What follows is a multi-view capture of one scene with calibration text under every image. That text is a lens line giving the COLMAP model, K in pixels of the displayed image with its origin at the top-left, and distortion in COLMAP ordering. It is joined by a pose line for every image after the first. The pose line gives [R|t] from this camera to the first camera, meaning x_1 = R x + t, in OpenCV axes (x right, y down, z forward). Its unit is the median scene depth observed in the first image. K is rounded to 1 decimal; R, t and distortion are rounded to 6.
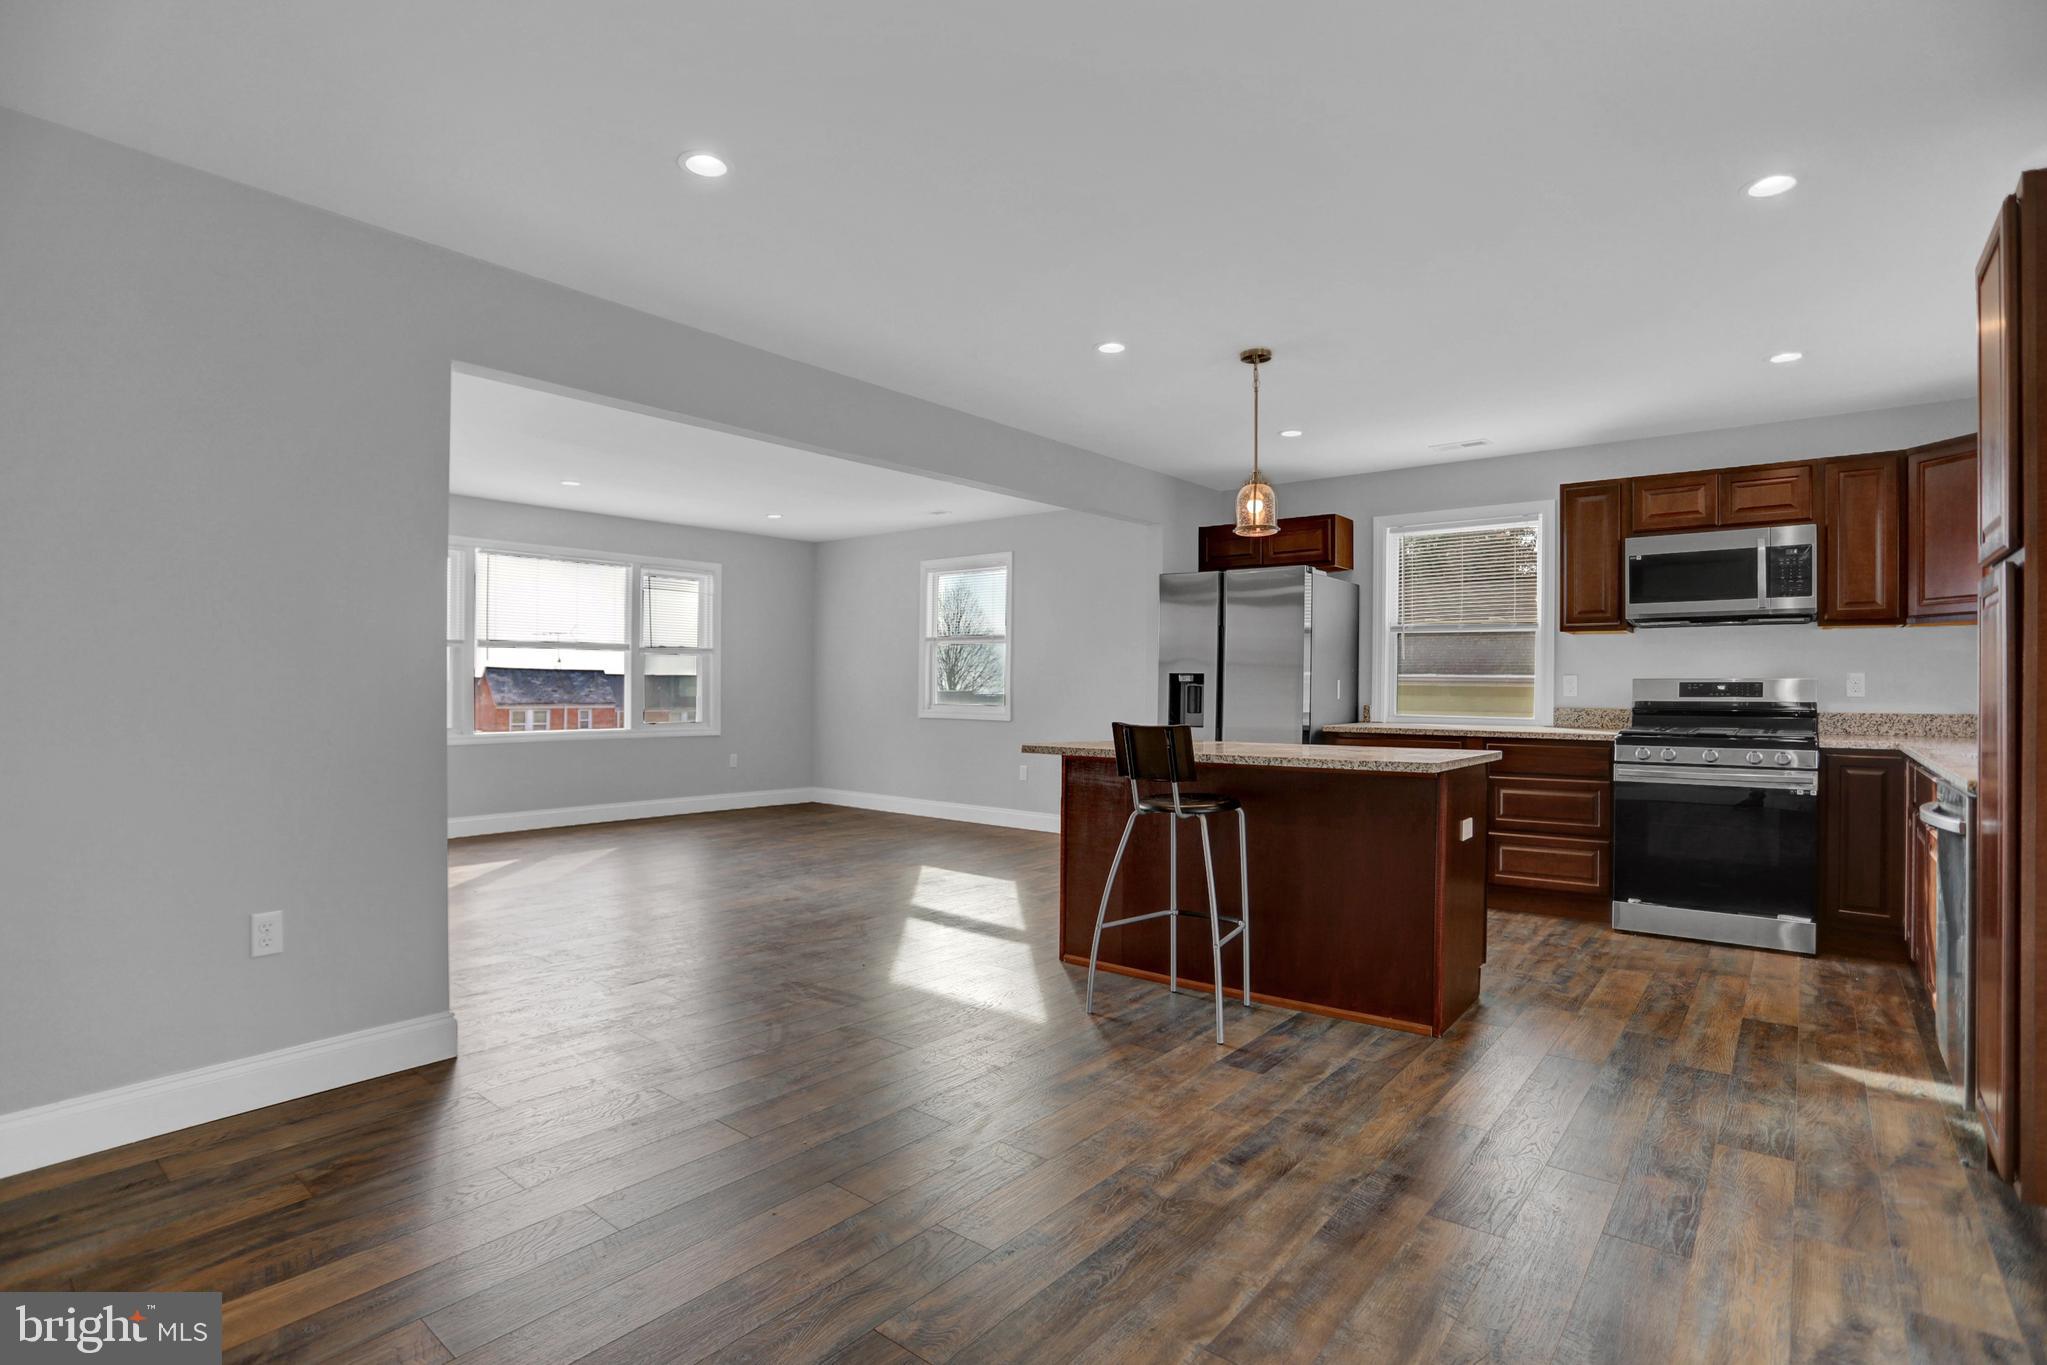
lens RADIAL K [[995.5, 0, 1021.2], [0, 995.5, 678.6], [0, 0, 1]] dist [-0.069685, 0.028986]
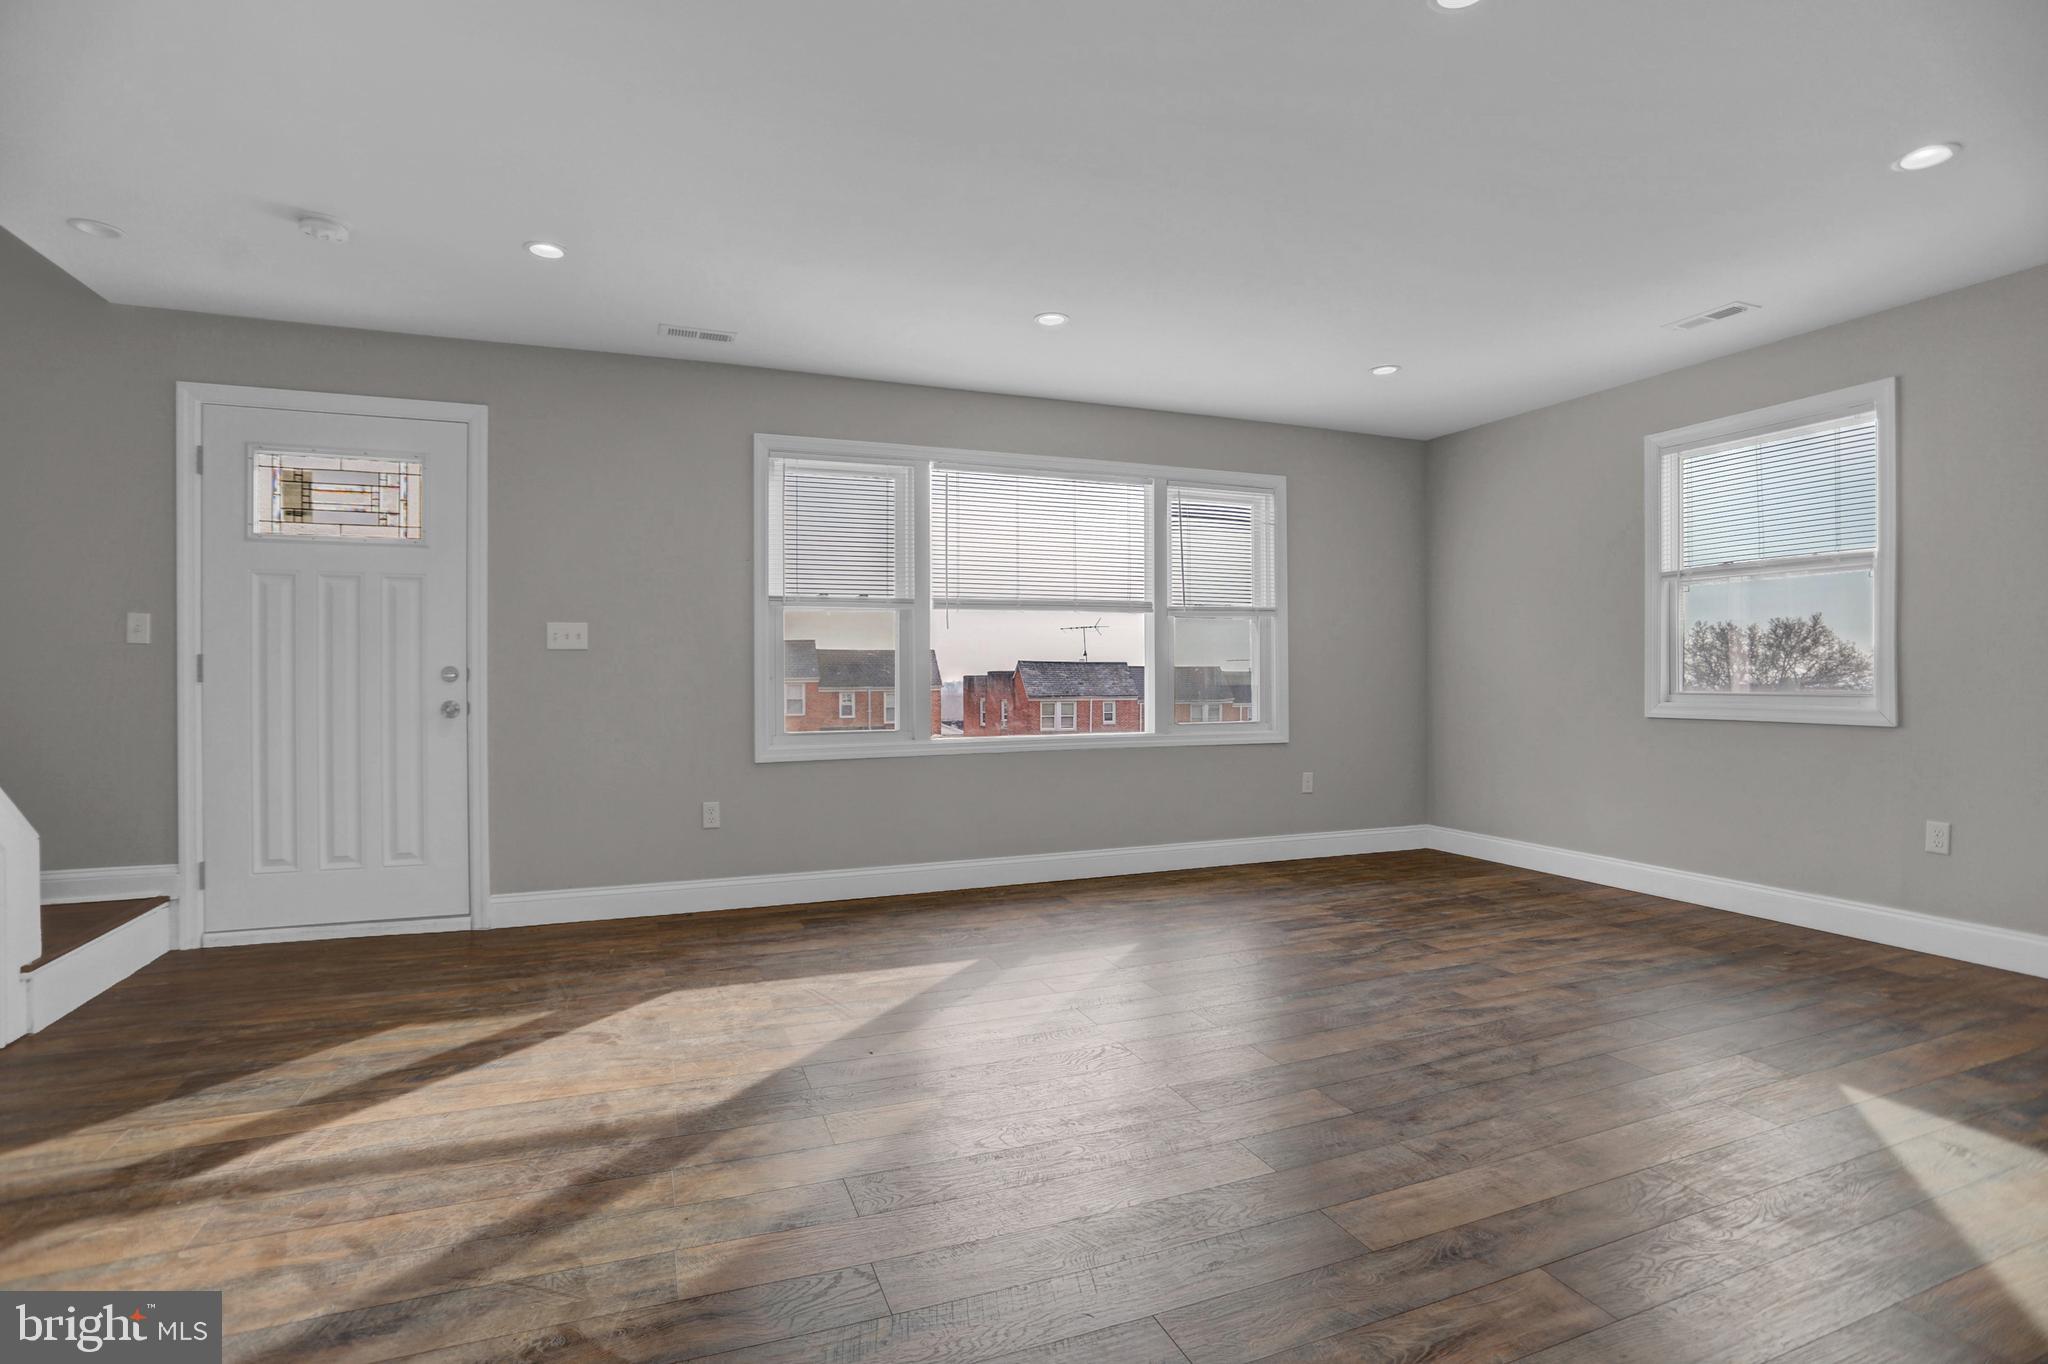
lens RADIAL K [[996.0, 0, 1021.7], [0, 996.0, 678.1], [0, 0, 1]] dist [-0.069685, 0.028986]
pose [[0.870495, -0.011810, -0.492036, -0.244058], [0.014030, 0.999901, 0.000821, 0.021854], [0.491978, -0.007619, 0.870574, 0.627123]]
